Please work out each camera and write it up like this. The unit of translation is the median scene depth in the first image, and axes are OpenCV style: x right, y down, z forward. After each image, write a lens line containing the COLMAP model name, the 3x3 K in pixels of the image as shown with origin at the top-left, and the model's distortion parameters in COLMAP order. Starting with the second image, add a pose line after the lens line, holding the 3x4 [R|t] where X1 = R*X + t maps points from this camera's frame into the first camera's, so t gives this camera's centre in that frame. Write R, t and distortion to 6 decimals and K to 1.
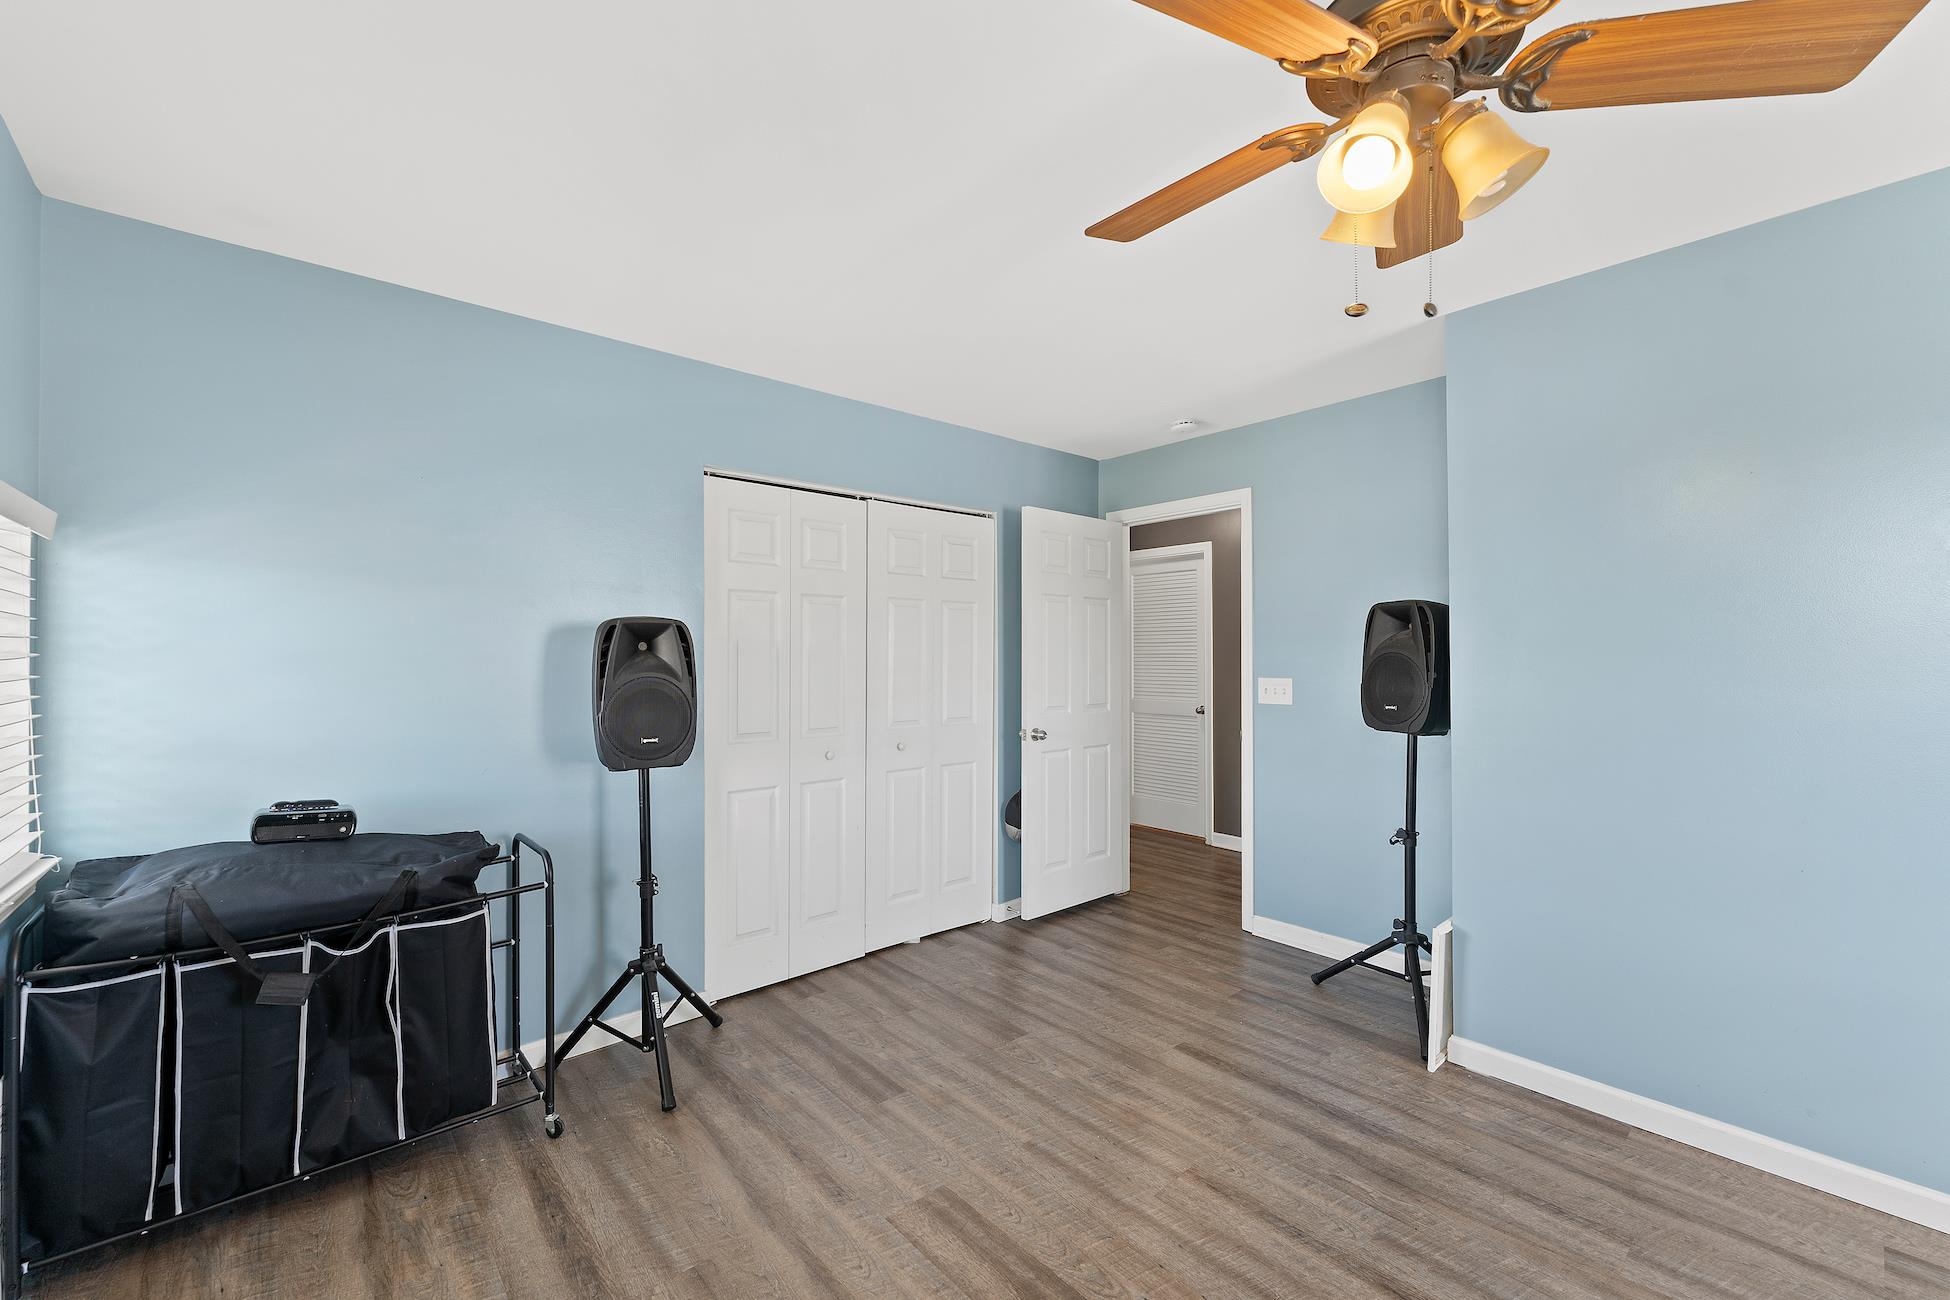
lens RADIAL K [[779.6, 0, 972.8], [0, 779.6, 654.3], [0, 0, 1]] dist [0.000157, 0.000031]
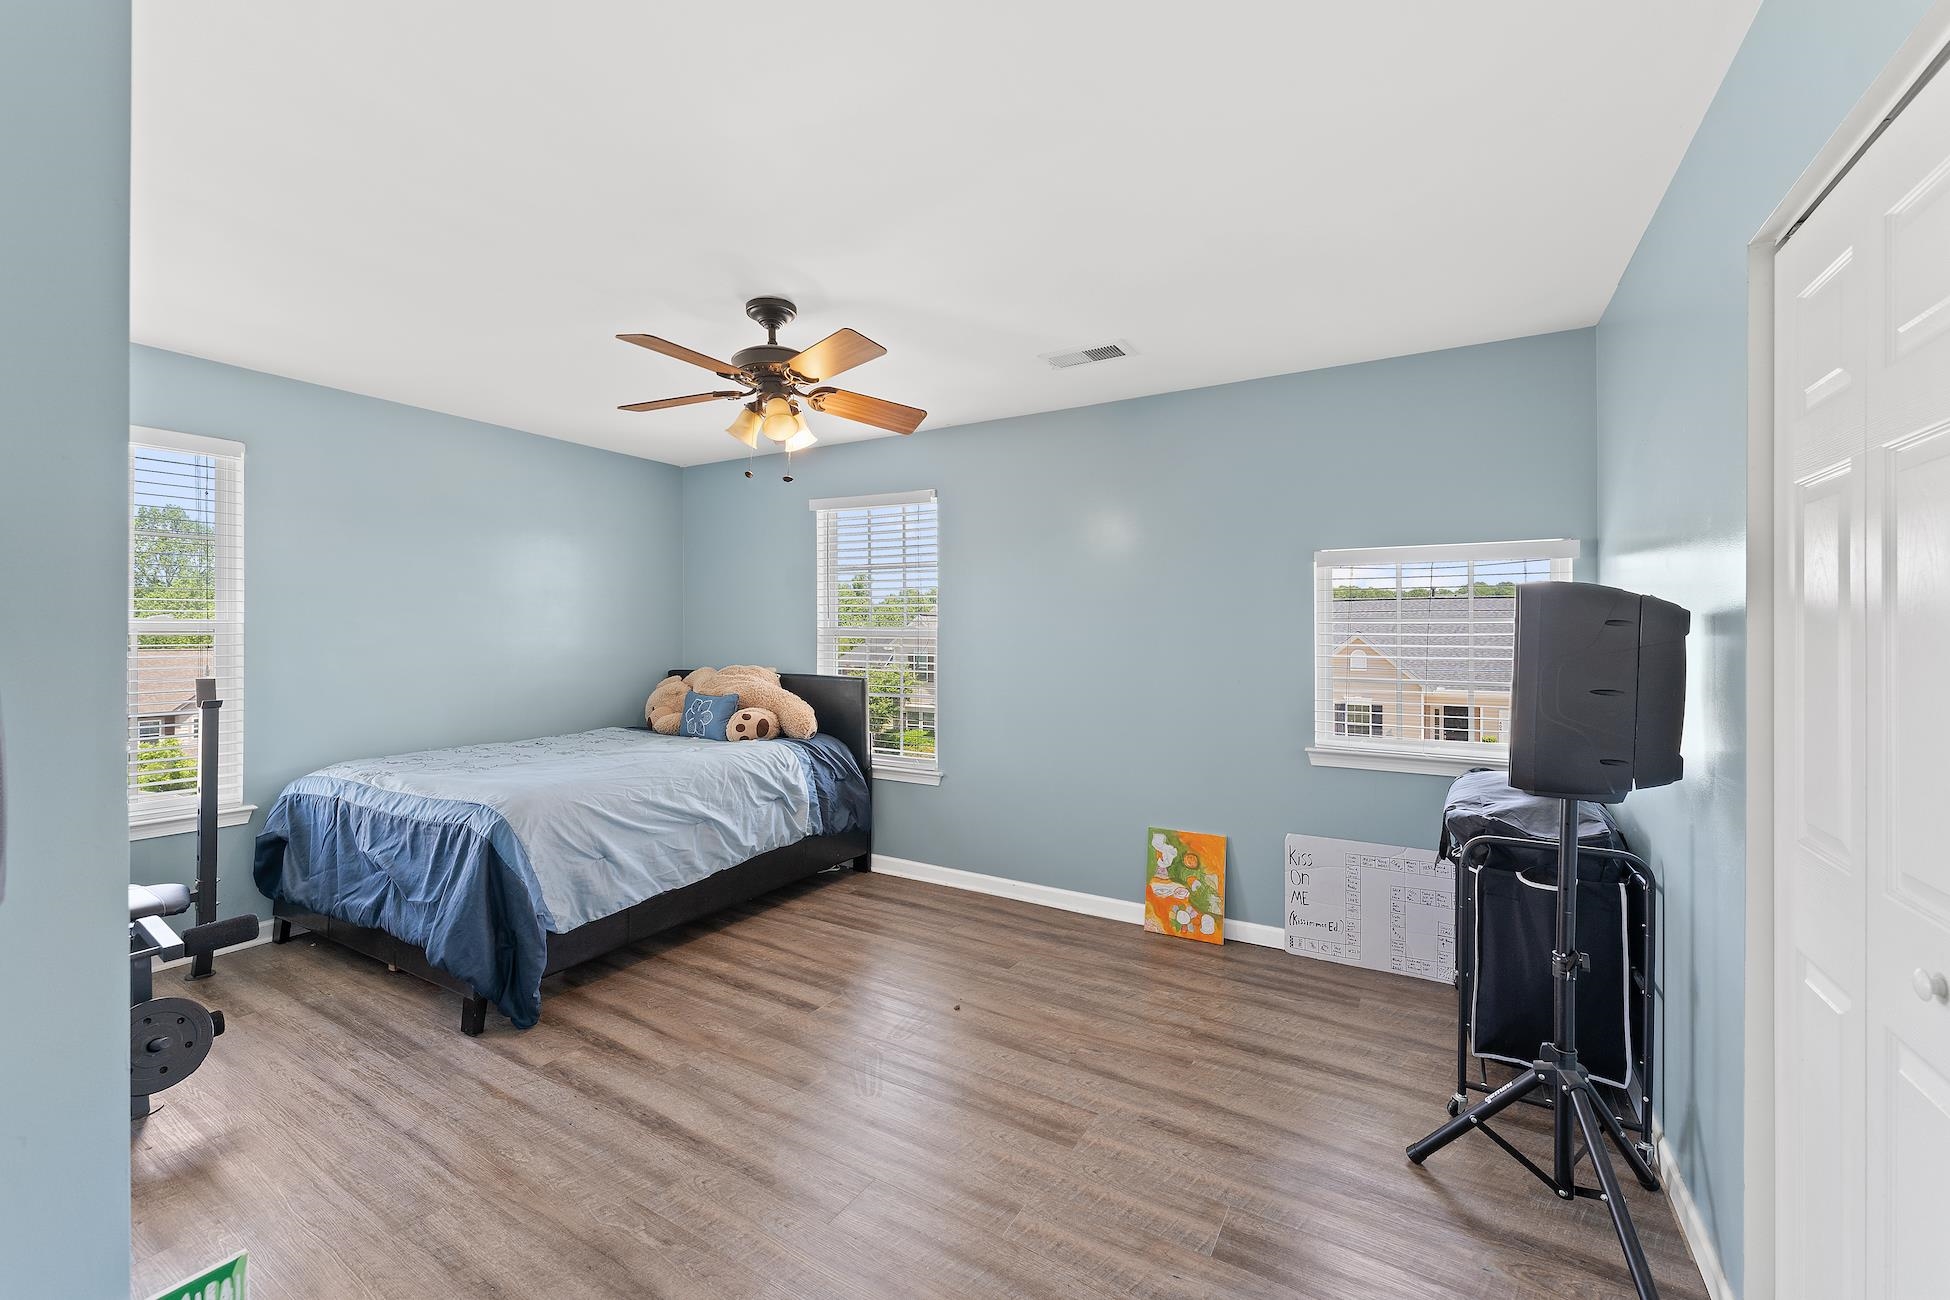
lens RADIAL K [[779.6, 0, 968.1], [0, 779.6, 643.7], [0, 0, 1]] dist [0.000157, 0.000031]
pose [[-0.954316, 0.002141, -0.298792, 0.415861], [0.003304, 0.999989, -0.003388, 0.005659], [0.298782, -0.004221, -0.954312, 1.992865]]
